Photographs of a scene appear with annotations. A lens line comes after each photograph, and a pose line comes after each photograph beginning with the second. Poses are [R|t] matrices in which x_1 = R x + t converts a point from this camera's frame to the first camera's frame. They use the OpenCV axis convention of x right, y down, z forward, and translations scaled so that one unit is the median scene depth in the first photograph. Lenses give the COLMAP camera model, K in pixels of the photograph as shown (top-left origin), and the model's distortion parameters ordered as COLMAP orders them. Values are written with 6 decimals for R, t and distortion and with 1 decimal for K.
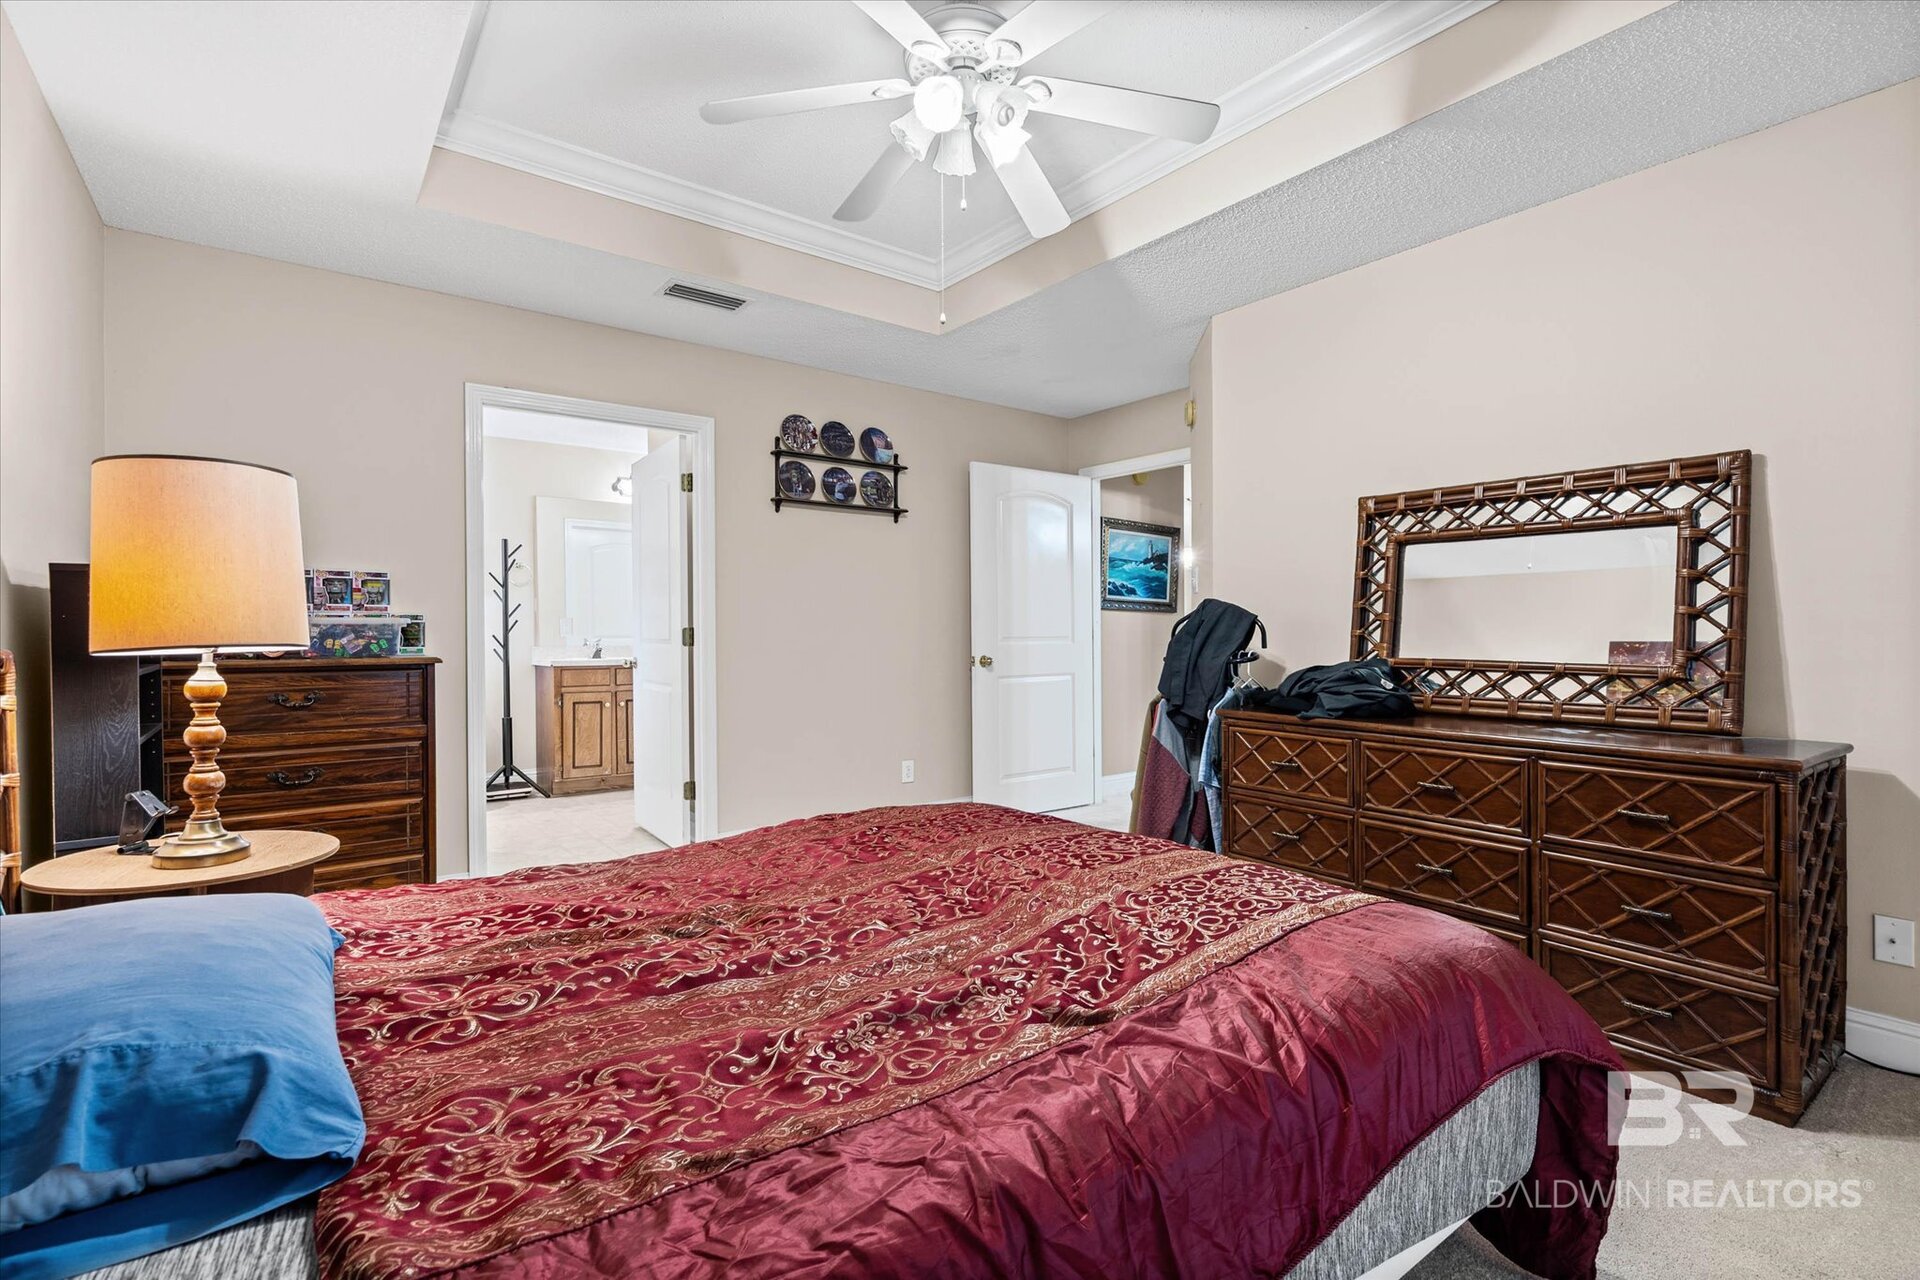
lens RADIAL K [[880.1, 0, 954.4], [0, 880.1, 634.4], [0, 0, 1]] dist [-0.002183, -0.000015]
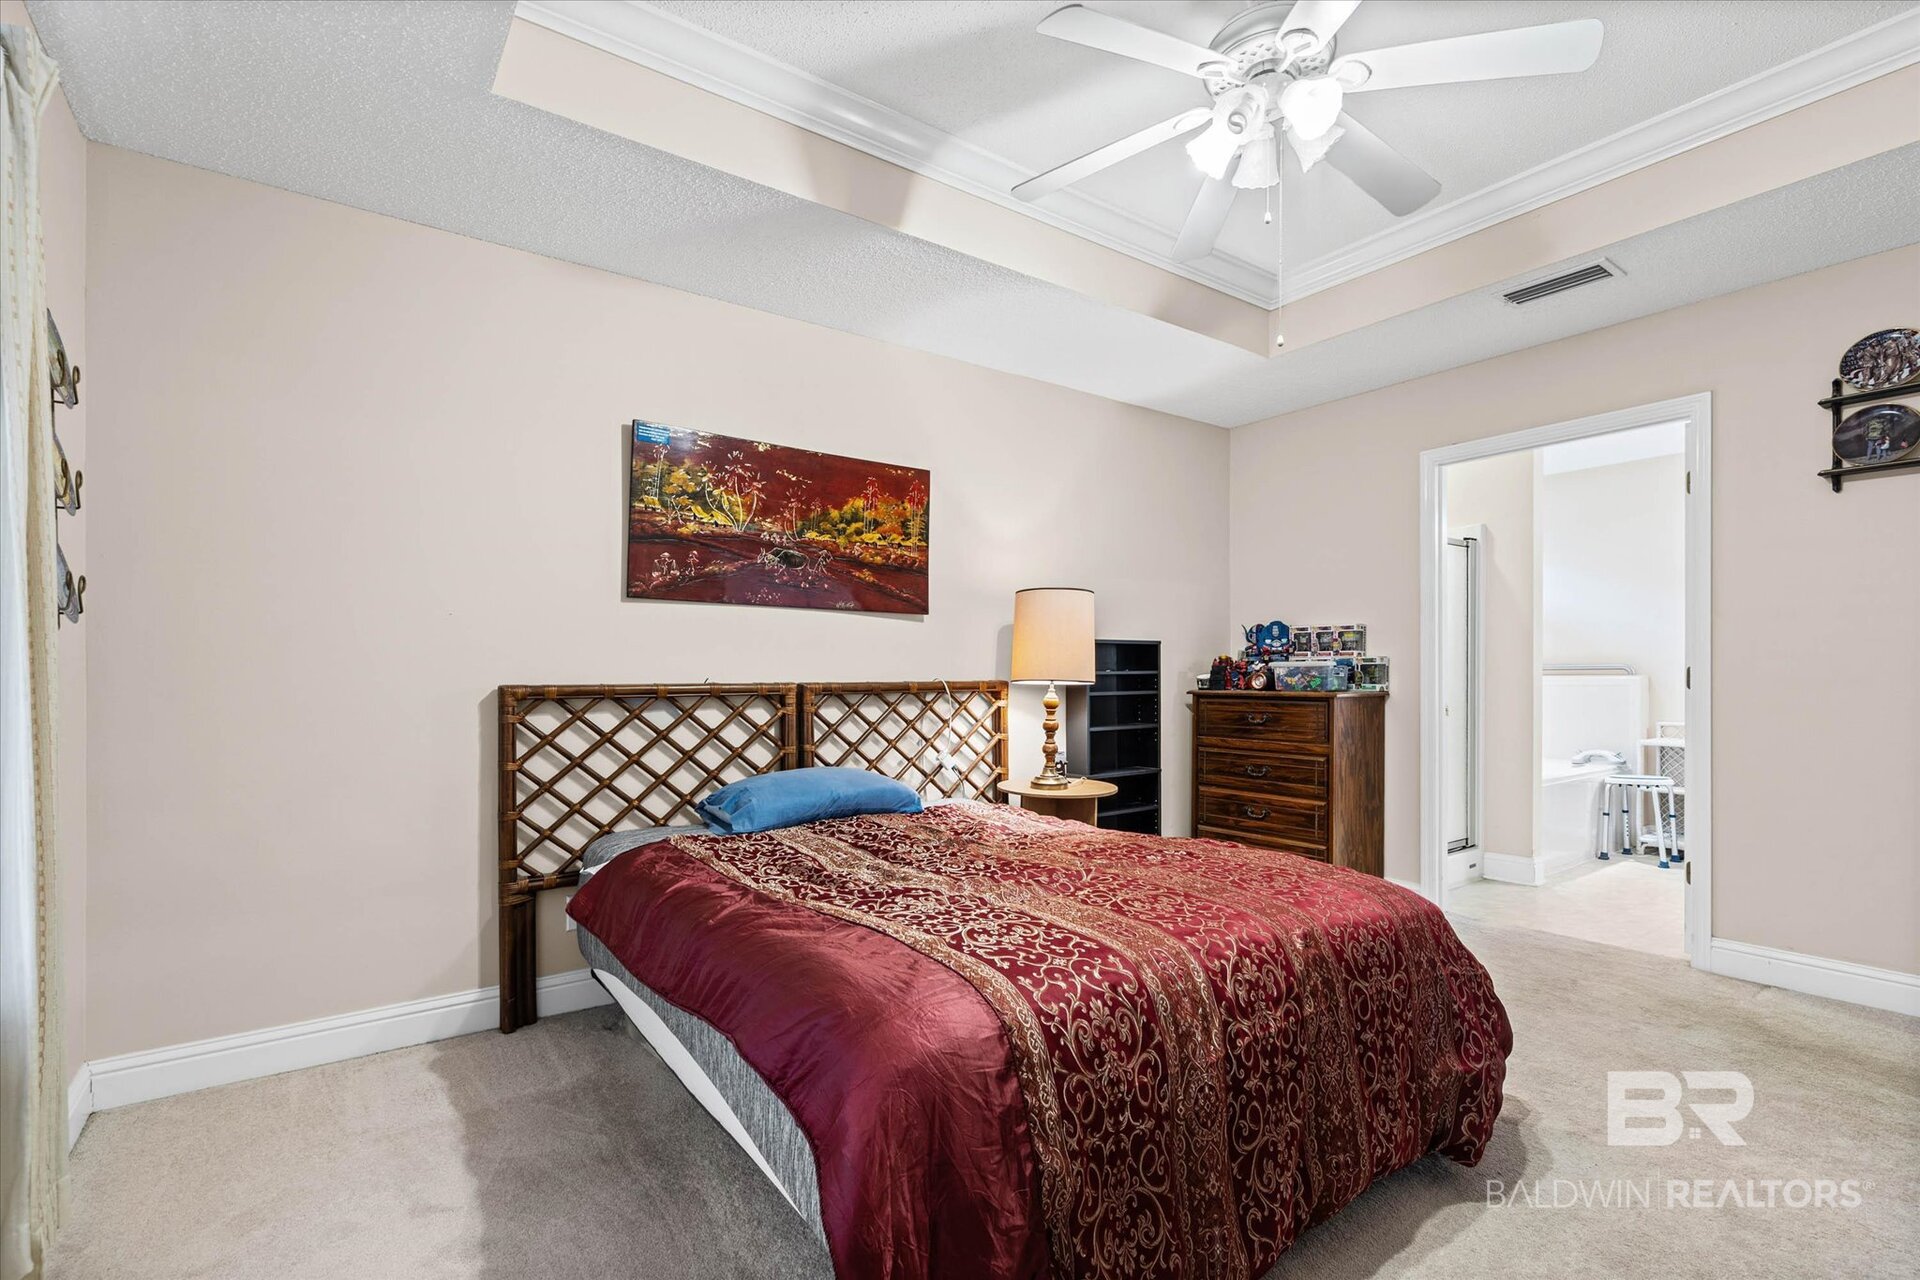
lens RADIAL K [[882.2, 0, 957.0], [0, 882.2, 654.9], [0, 0, 1]] dist [-0.004240, 0.000087]
pose [[-0.022454, -0.018580, -0.999575, 0.623528], [0.000364, 0.999827, -0.018593, -0.003418], [0.999748, -0.000781, -0.022443, 0.453467]]
